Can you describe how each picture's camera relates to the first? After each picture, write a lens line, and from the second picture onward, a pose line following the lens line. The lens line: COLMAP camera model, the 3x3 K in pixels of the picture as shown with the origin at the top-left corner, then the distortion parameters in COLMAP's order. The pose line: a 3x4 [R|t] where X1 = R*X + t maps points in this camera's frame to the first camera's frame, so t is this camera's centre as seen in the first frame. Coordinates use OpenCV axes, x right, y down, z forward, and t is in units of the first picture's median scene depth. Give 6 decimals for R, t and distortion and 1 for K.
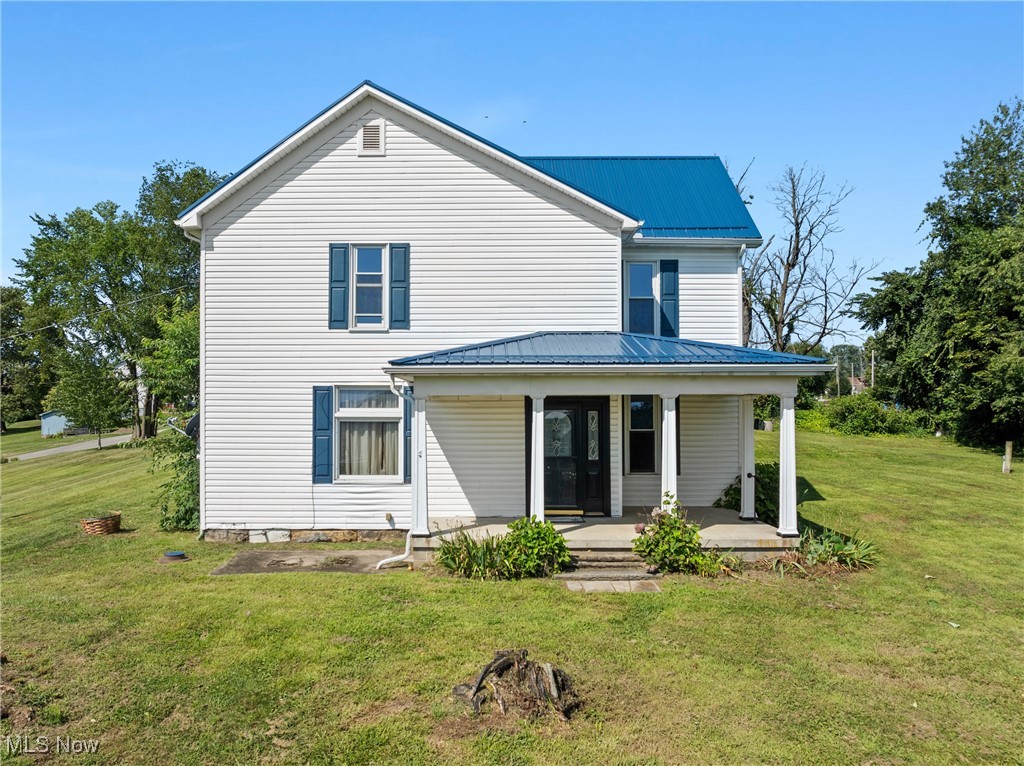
lens RADIAL K [[779.9, 0, 488.1], [0, 779.9, 409.0], [0, 0, 1]] dist [-0.034857, -0.000075]
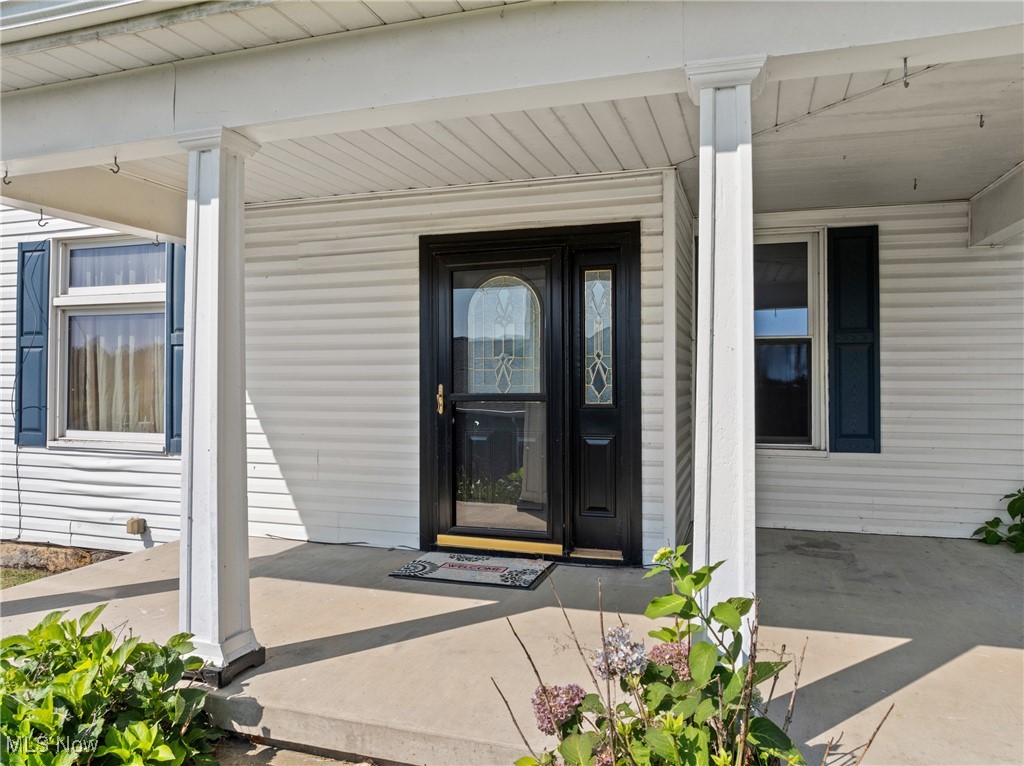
lens RADIAL K [[734.3, 0, 515.6], [0, 734.3, 381.9], [0, 0, 1]] dist [-0.045200, 0.000639]
pose [[0.955727, 0.003257, -0.294236, 0.198333], [-0.001125, 0.999972, 0.007415, 0.052409], [0.294252, -0.006755, 0.955704, 0.666245]]
